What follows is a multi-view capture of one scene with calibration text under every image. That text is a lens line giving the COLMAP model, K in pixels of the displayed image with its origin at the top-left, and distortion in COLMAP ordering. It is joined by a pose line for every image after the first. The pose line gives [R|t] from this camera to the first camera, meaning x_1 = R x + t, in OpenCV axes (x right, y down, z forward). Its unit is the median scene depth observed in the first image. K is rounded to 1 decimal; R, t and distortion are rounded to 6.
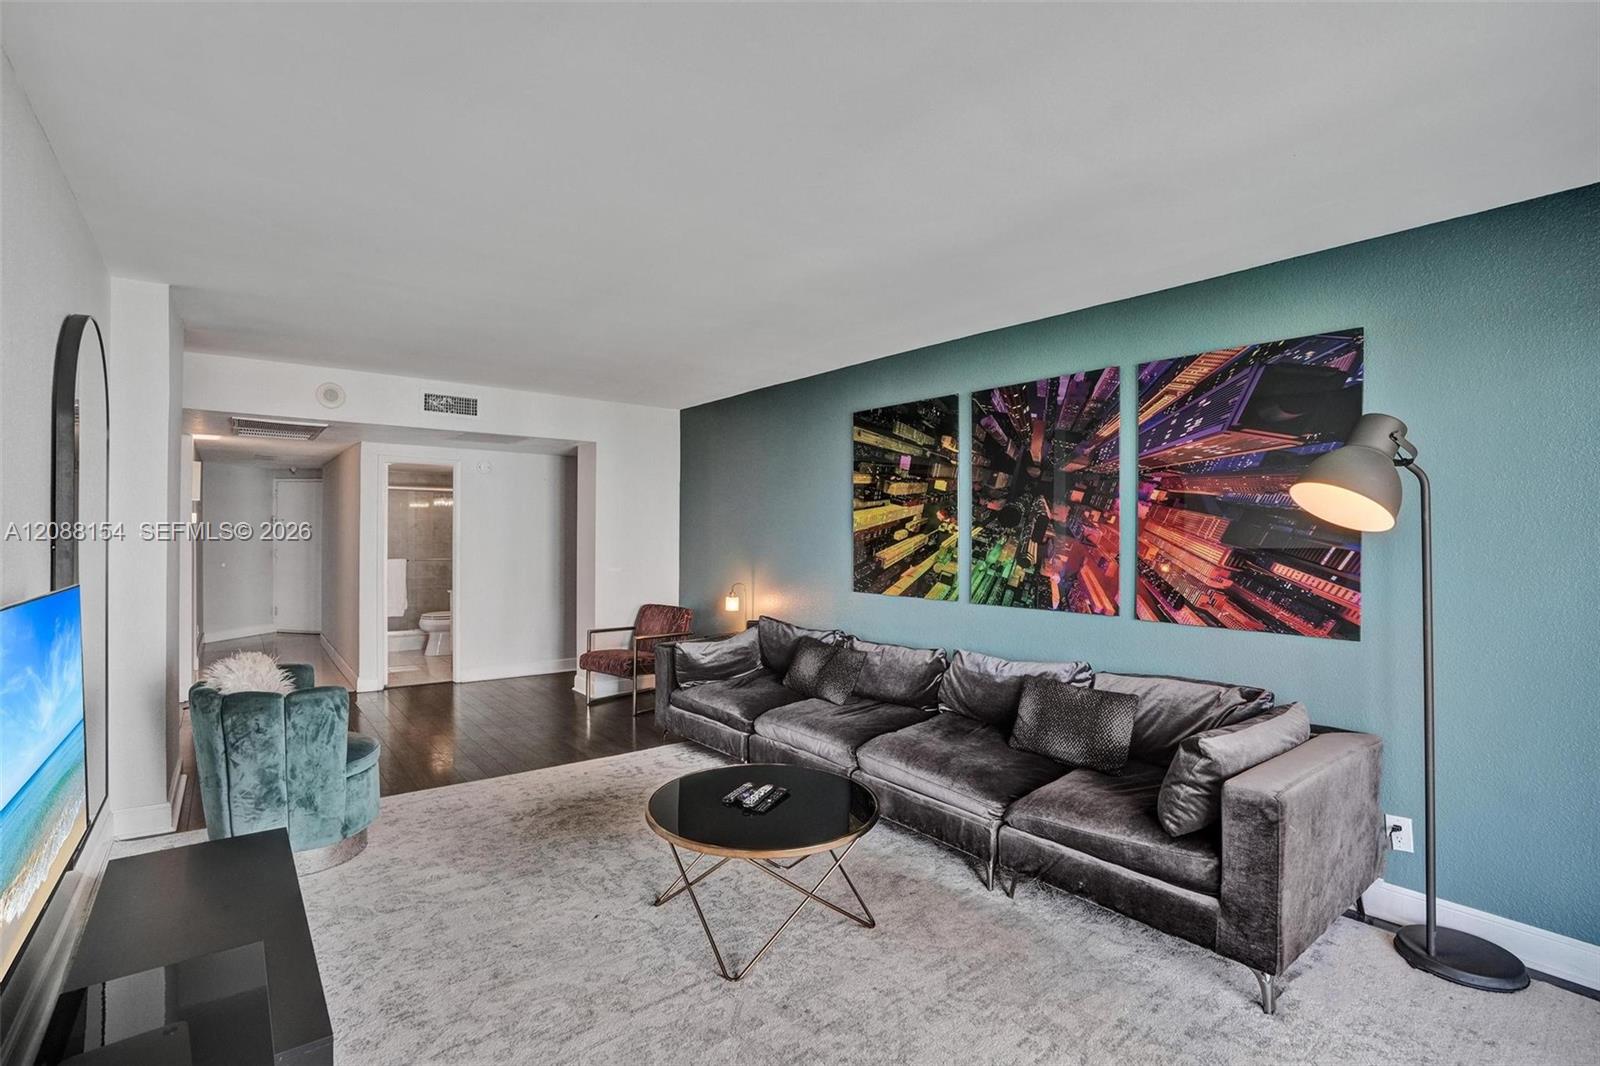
lens RADIAL K [[752.7, 0, 795.3], [0, 752.7, 522.4], [0, 0, 1]] dist [-0.063203, 0.022578]
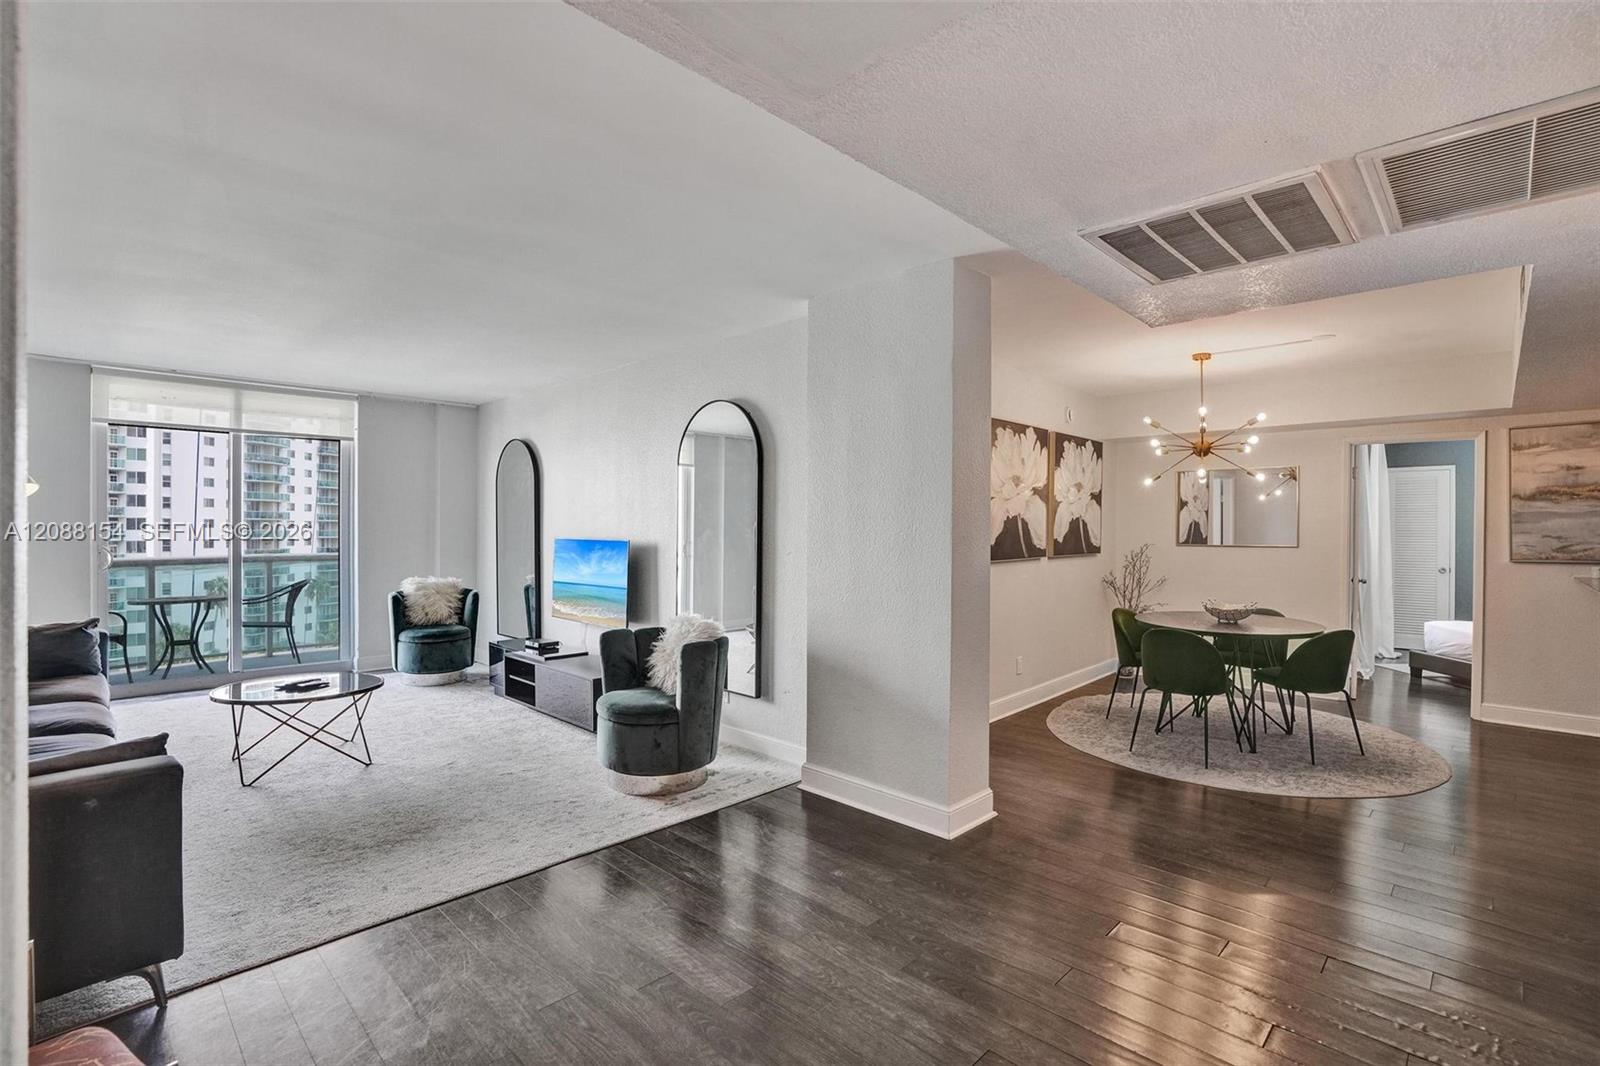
lens RADIAL K [[752.7, 0, 803.0], [0, 752.7, 532.6], [0, 0, 1]] dist [-0.063203, 0.022578]
pose [[-0.991093, -0.012704, -0.132565, -0.517988], [-0.011572, 0.999890, -0.009305, 0.034815], [0.132668, -0.007688, -0.991131, 1.575962]]
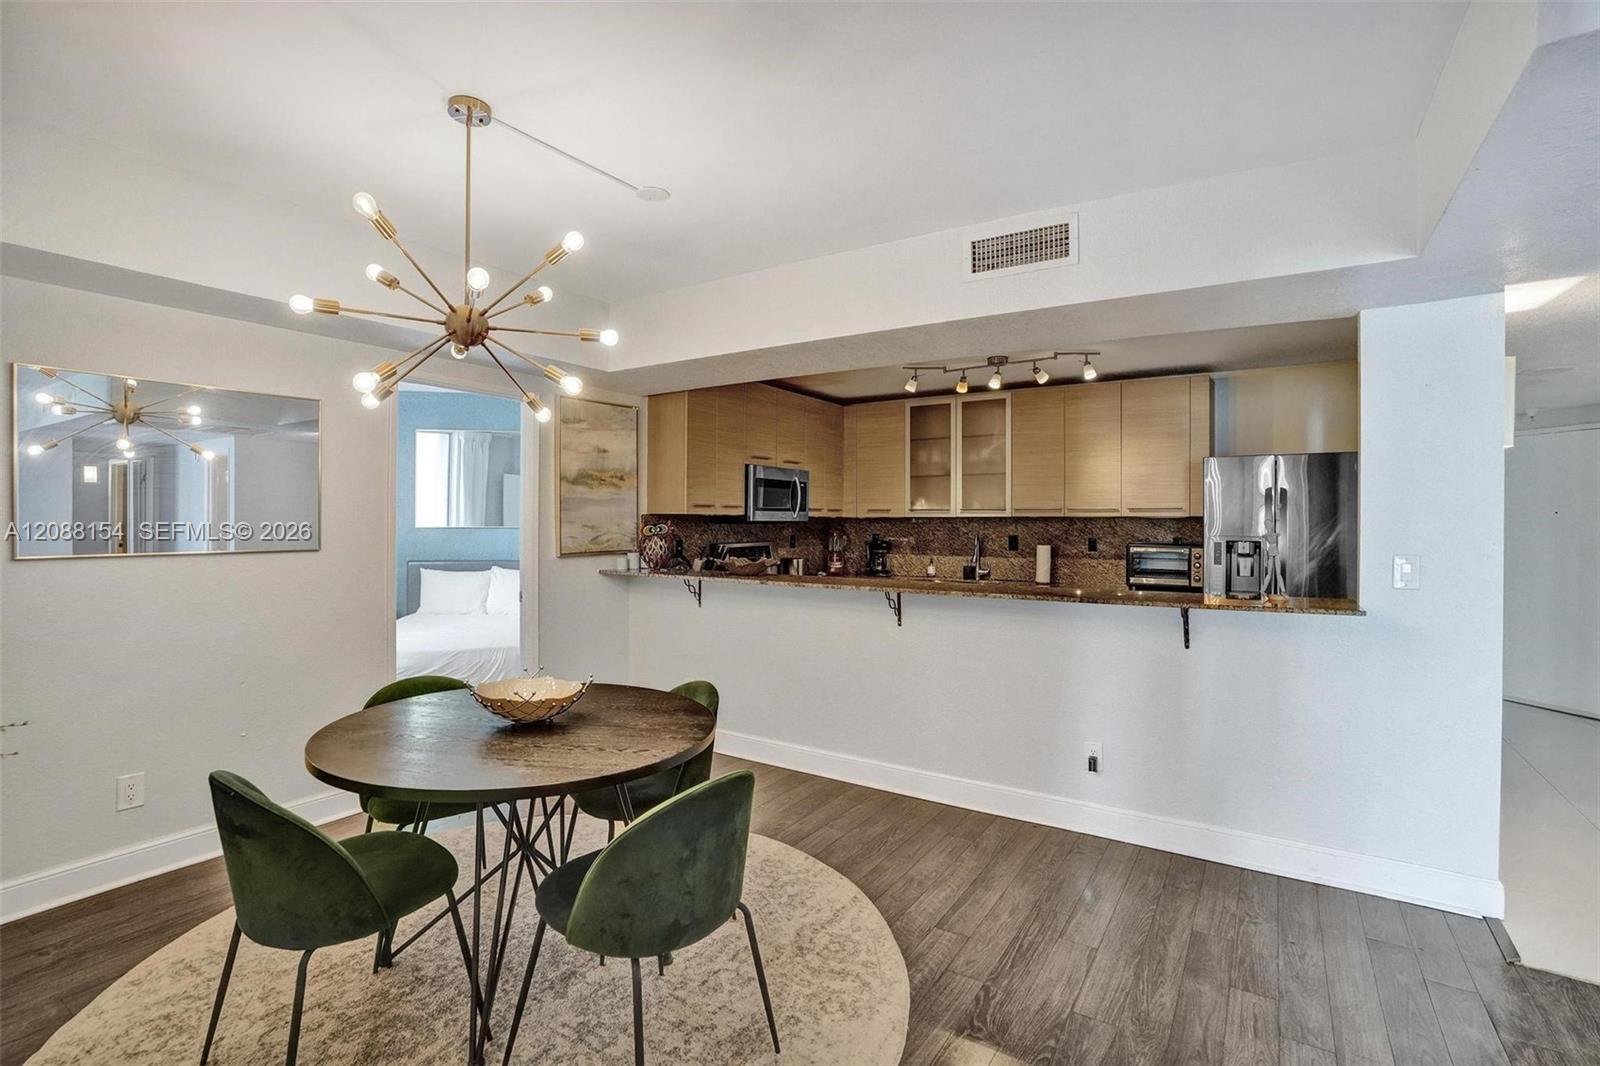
lens RADIAL K [[752.7, 0, 808.5], [0, 752.7, 518.8], [0, 0, 1]] dist [-0.063203, 0.022578]
pose [[0.325990, -0.010930, -0.945310, -0.736925], [0.012172, 0.999899, -0.007364, 0.019020], [0.945295, -0.009106, 0.326090, 0.632585]]
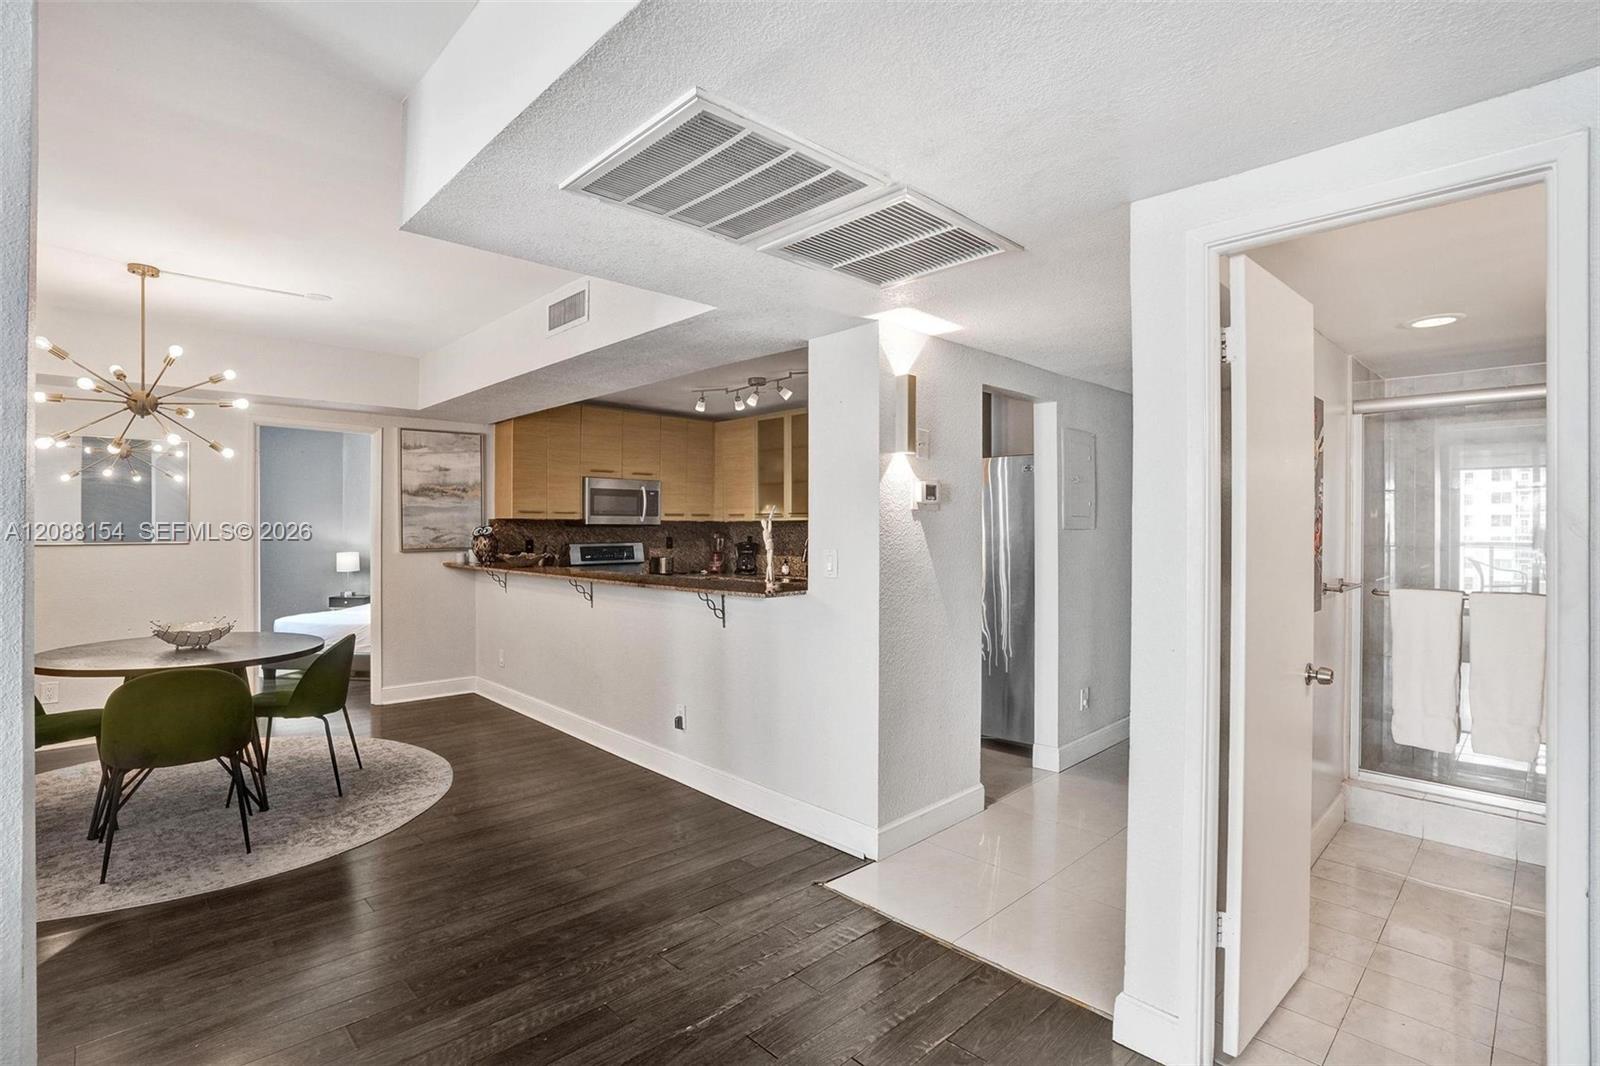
lens RADIAL K [[752.7, 0, 814.9], [0, 752.7, 533.7], [0, 0, 1]] dist [-0.063203, 0.022578]
pose [[0.118662, 0.000696, -0.992934, -0.435582], [0.009710, 0.999951, 0.001862, 0.031293], [0.992887, -0.009863, 0.118649, 1.169947]]
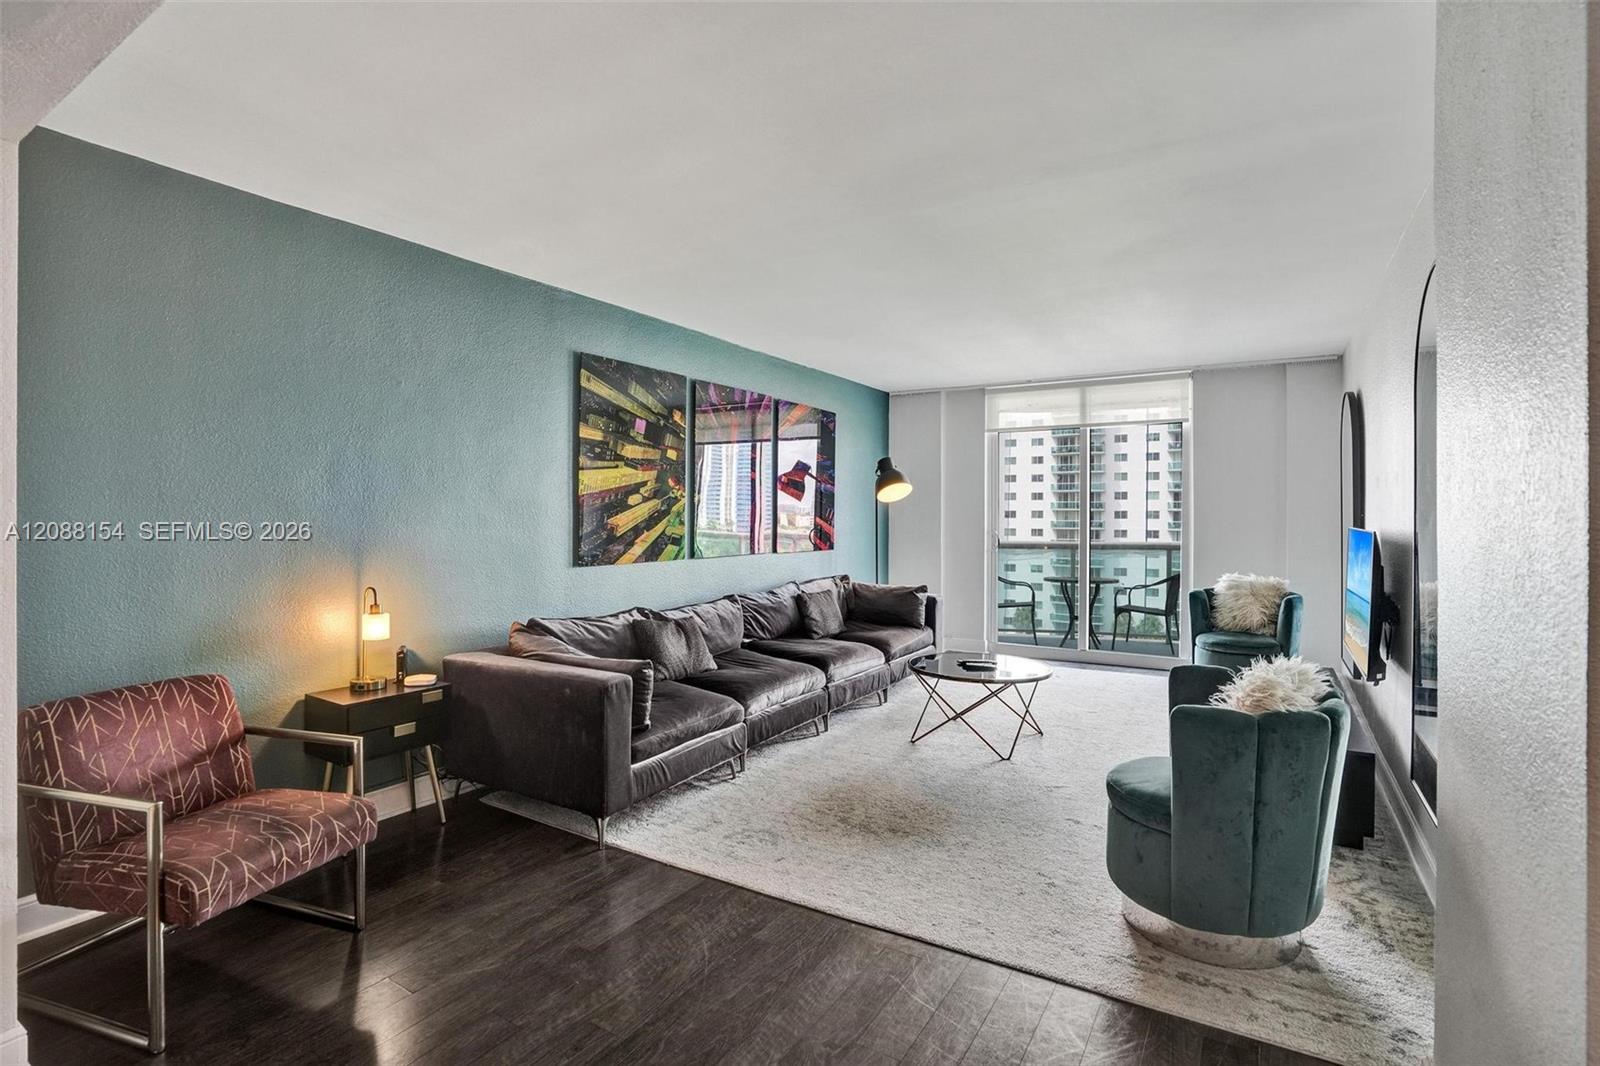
lens RADIAL K [[752.7, 0, 808.5], [0, 752.7, 516.7], [0, 0, 1]] dist [-0.063203, 0.022578]
pose [[-0.348857, -0.009150, 0.937131, -0.851433], [-0.017262, 0.999845, 0.003336, 0.031876], [-0.937017, -0.015013, -0.348961, 1.142447]]
